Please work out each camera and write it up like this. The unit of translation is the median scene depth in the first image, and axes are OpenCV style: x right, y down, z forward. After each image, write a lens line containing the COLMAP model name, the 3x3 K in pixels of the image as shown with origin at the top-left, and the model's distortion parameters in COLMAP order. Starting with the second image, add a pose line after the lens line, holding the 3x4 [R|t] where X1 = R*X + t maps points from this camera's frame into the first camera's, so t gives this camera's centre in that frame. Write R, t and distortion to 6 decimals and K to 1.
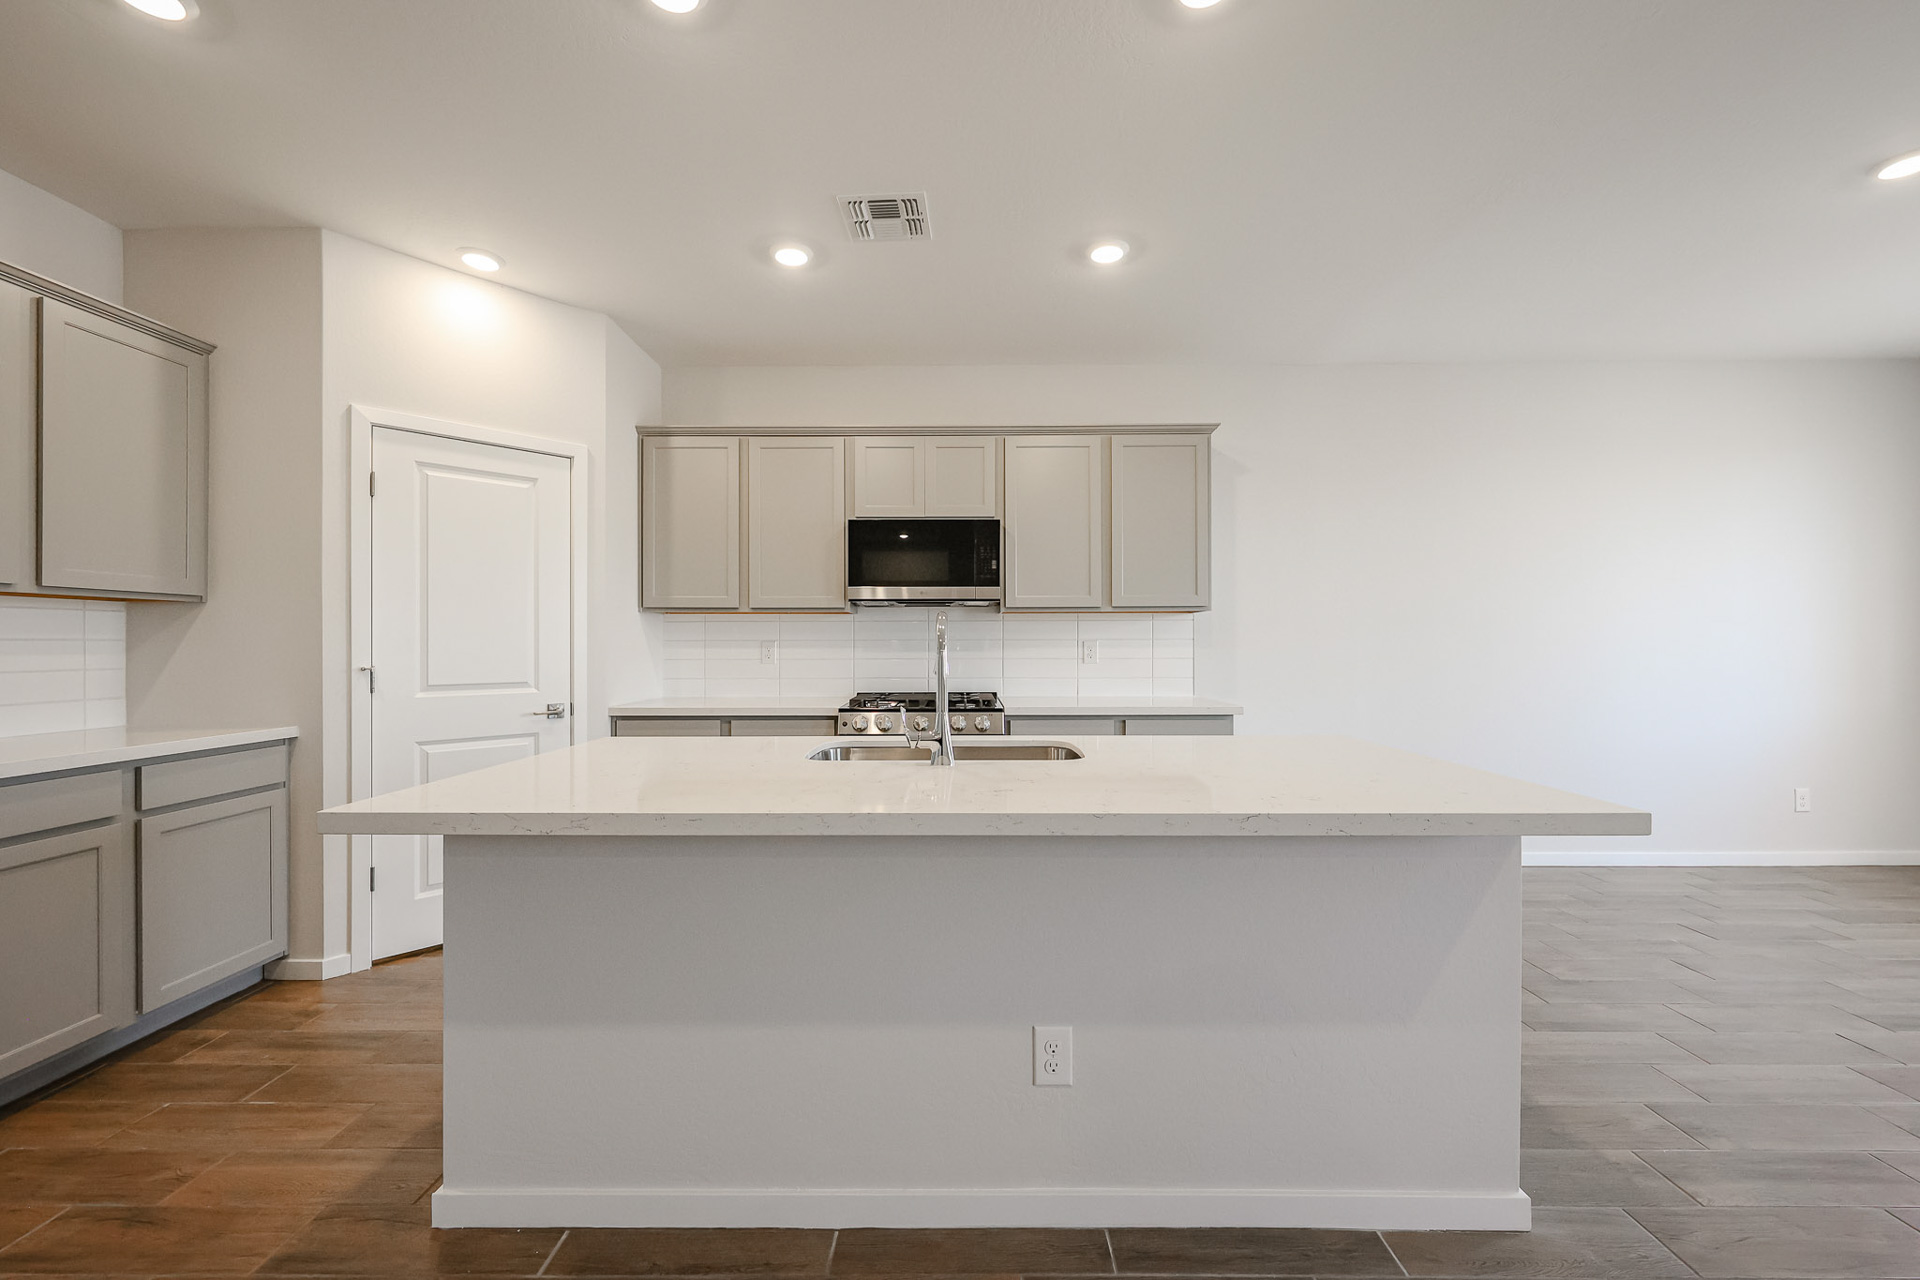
lens RADIAL K [[764.4, 0, 955.8], [0, 764.4, 642.6], [0, 0, 1]] dist [-0.000436, 0.000089]
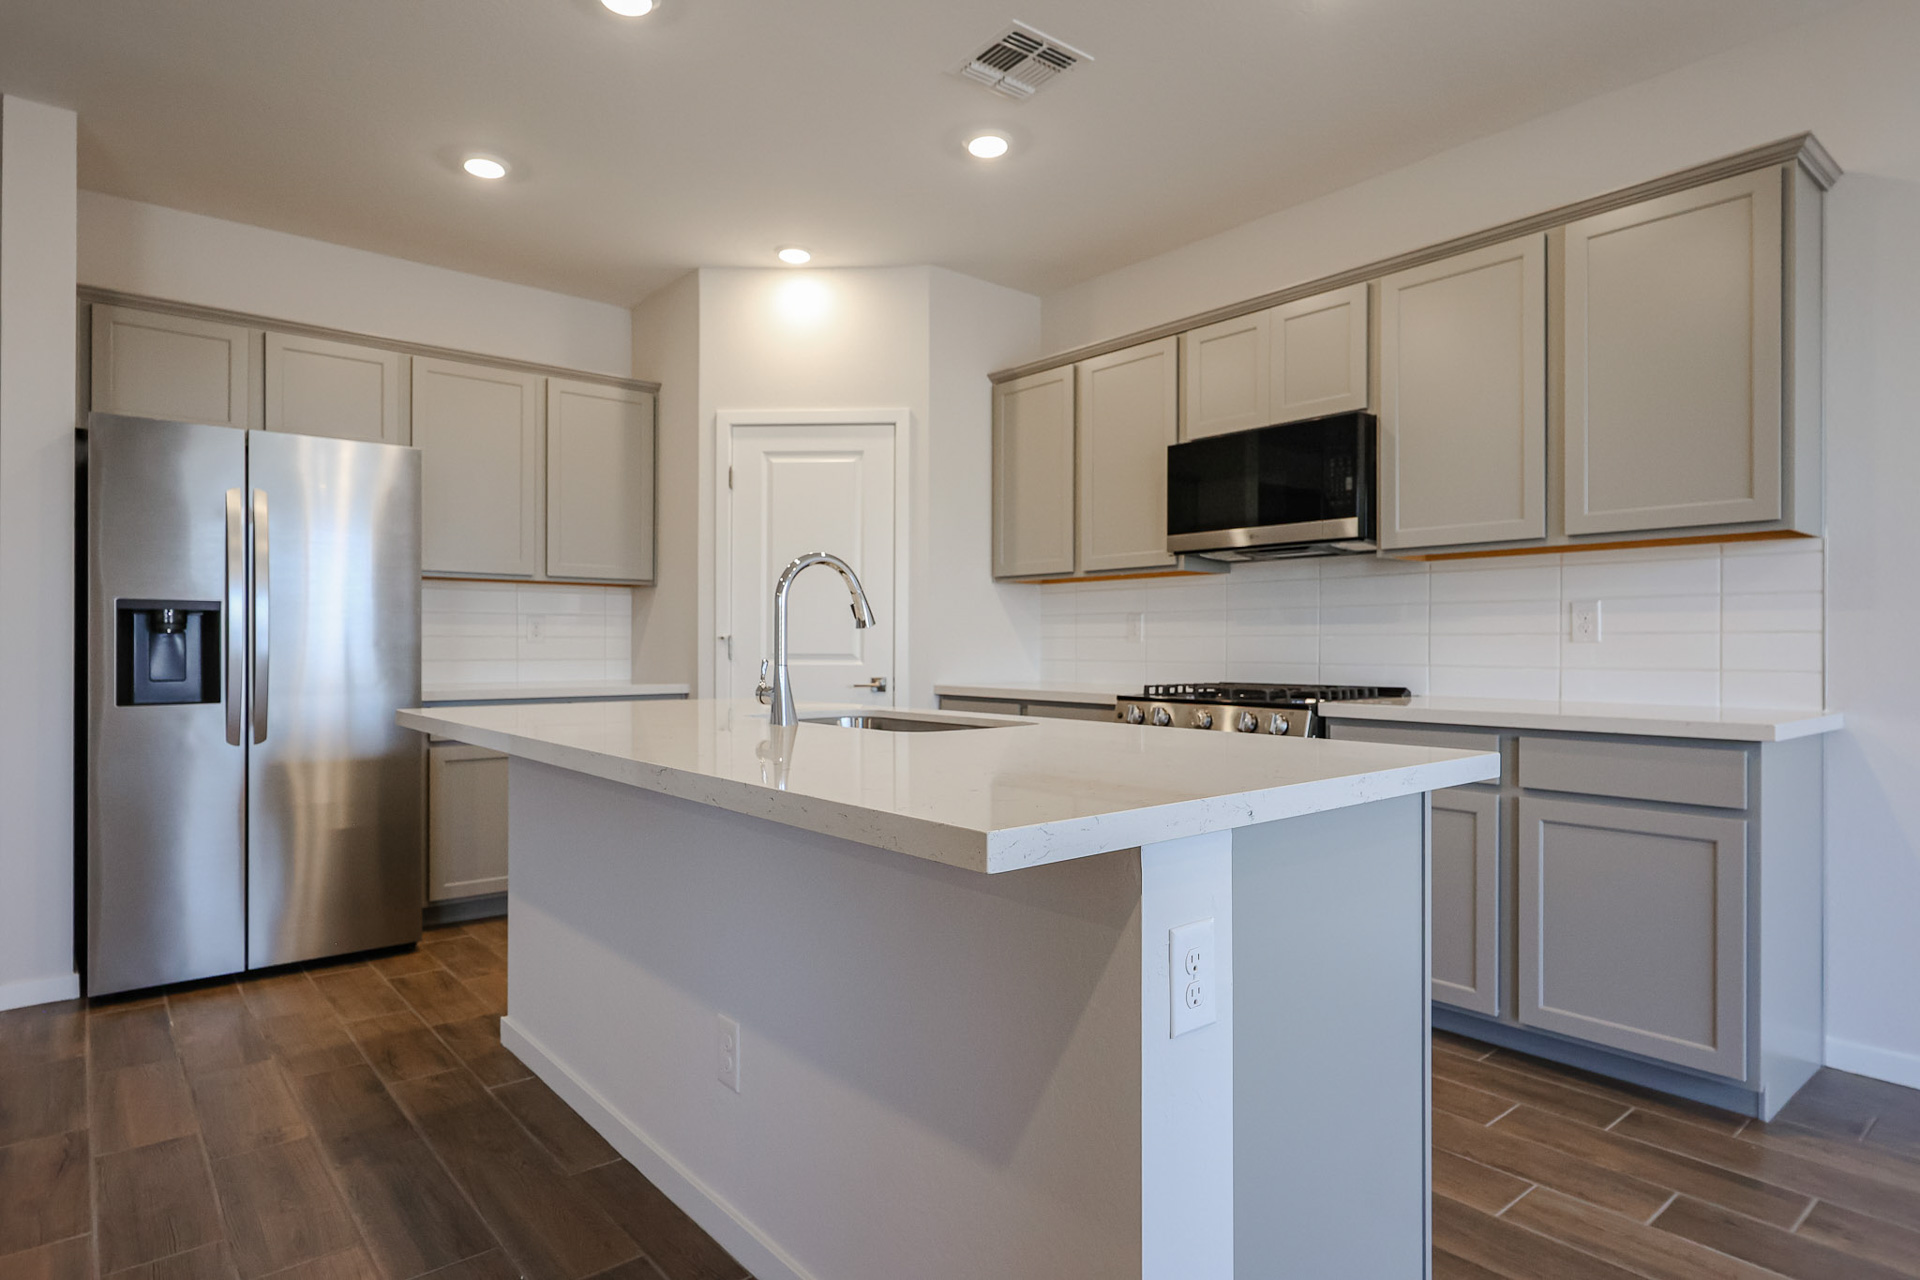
lens RADIAL K [[1053.8, 0, 955.9], [0, 1053.8, 643.6], [0, 0, 1]] dist [0.000990, -0.000098]
pose [[0.647658, 0.002261, -0.761928, 0.587309], [-0.002250, 0.999997, 0.001055, 0.035924], [0.761928, 0.001031, 0.647661, 0.204303]]
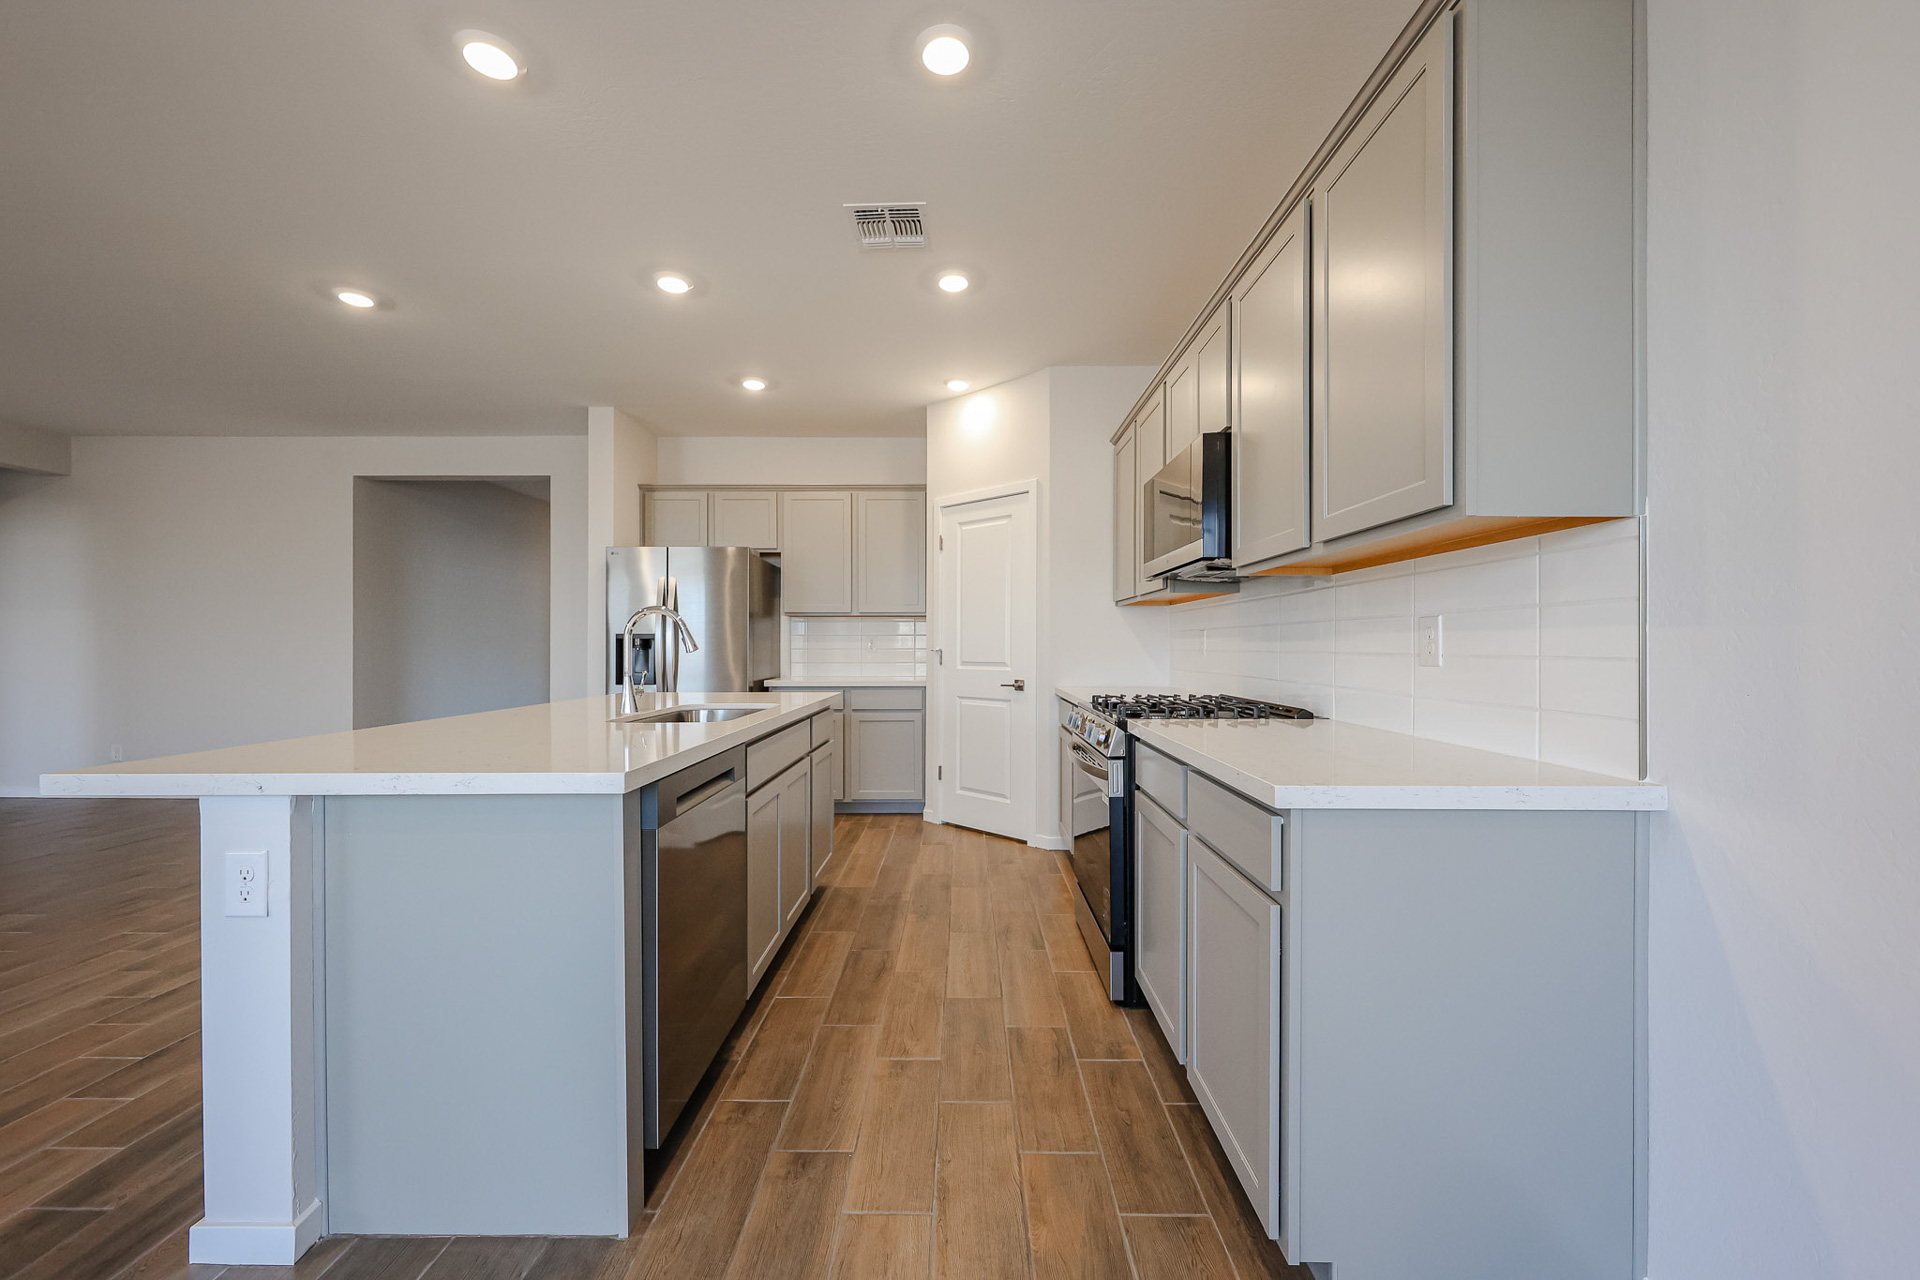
lens RADIAL K [[731.7, 0, 958.6], [0, 731.7, 648.6], [0, 0, 1]] dist [0.000747, -0.000065]
pose [[-0.000716, 0.007289, -0.999973, 0.776025], [0.000889, 0.999973, 0.007288, 0.016678], [0.999999, -0.000883, -0.000722, 0.919497]]
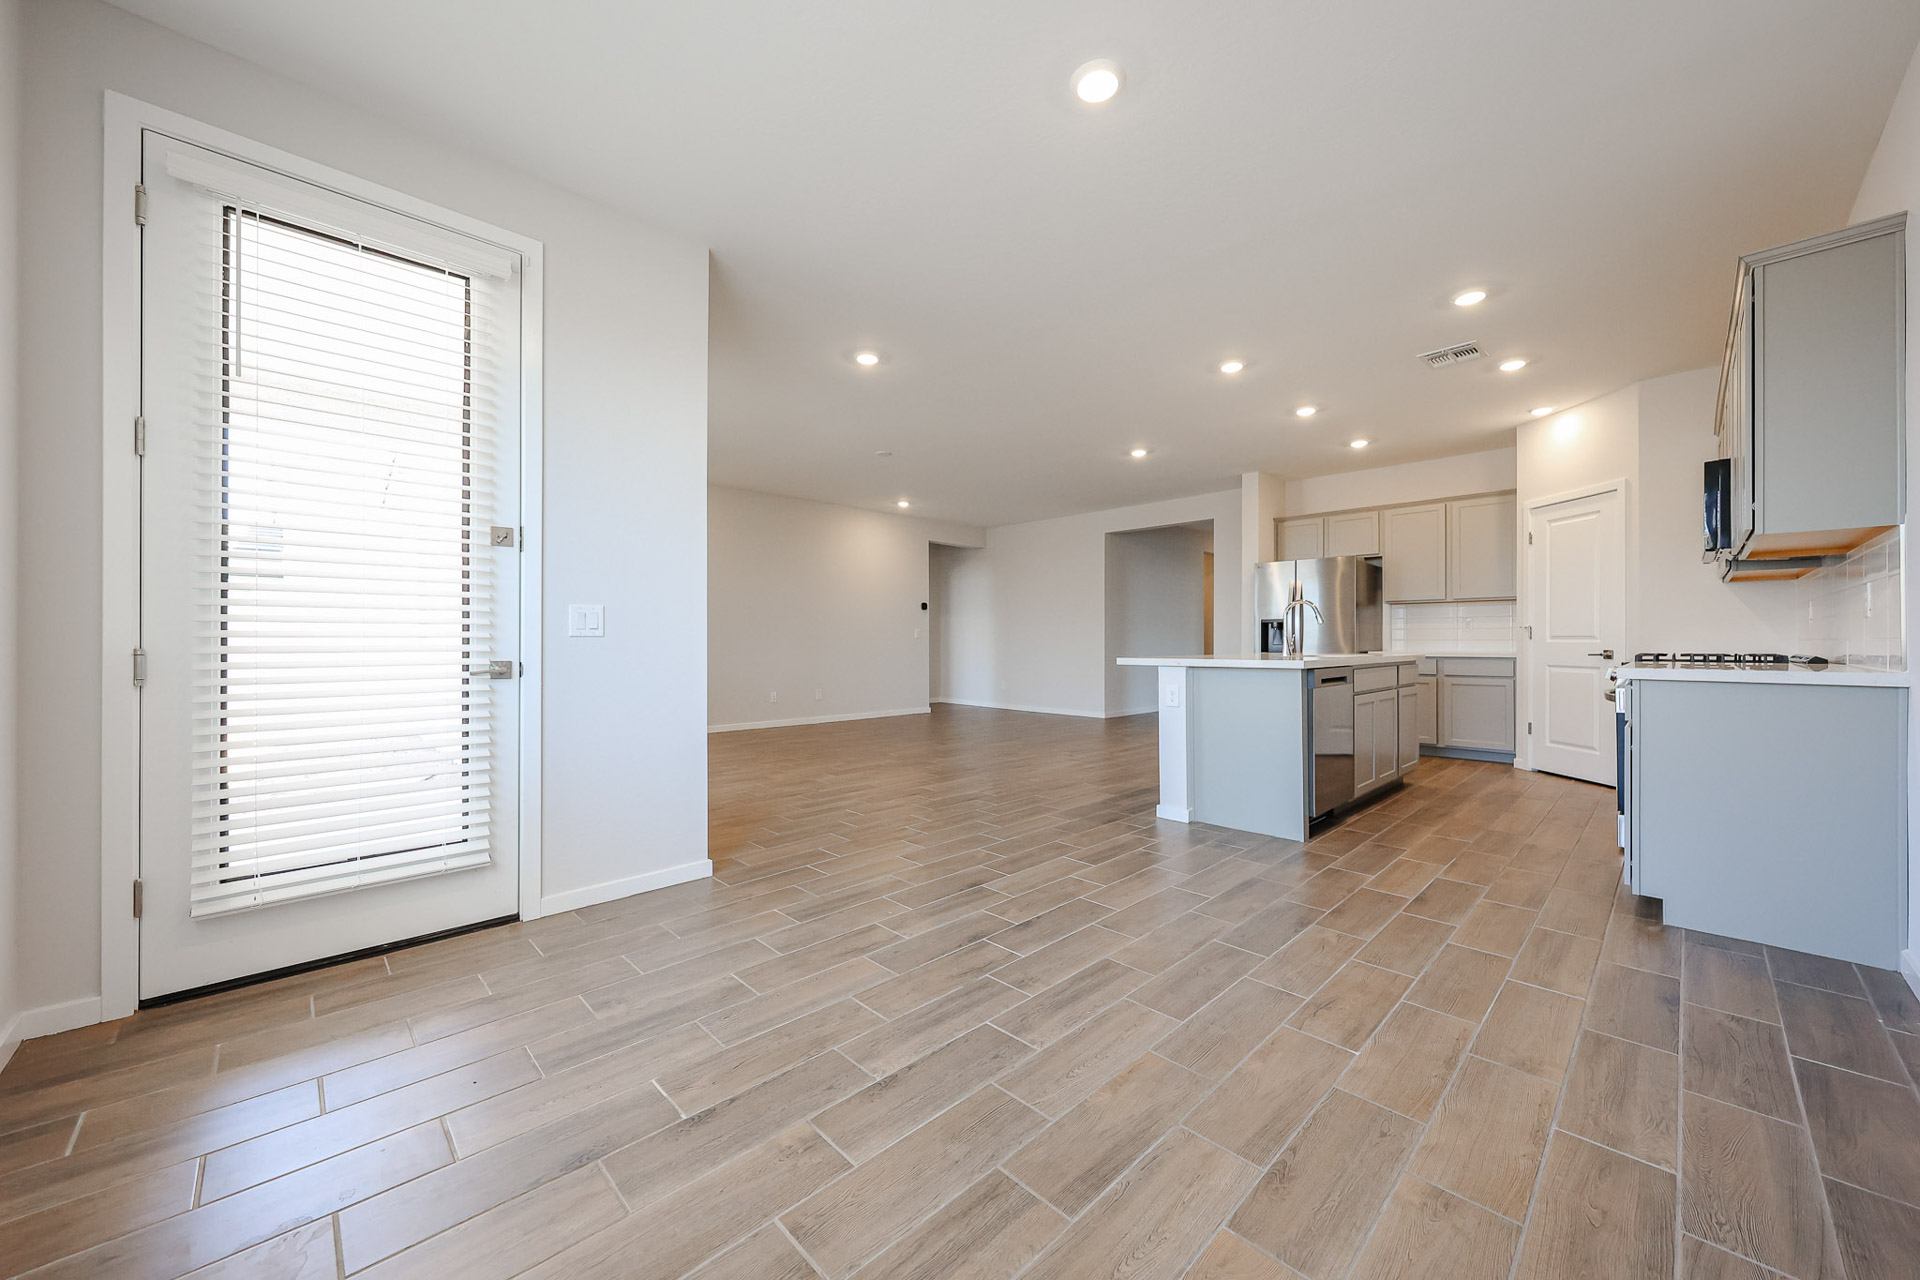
lens RADIAL K [[709.2, 0, 960.0], [0, 709.2, 640.0], [0, 0, 1]] dist [0.000682, -0.000014]
pose [[-0.709841, 0.003845, -0.704352, 1.494034], [0.004771, 0.999988, 0.000650, 0.053992], [0.704346, -0.002898, -0.709851, 1.127486]]
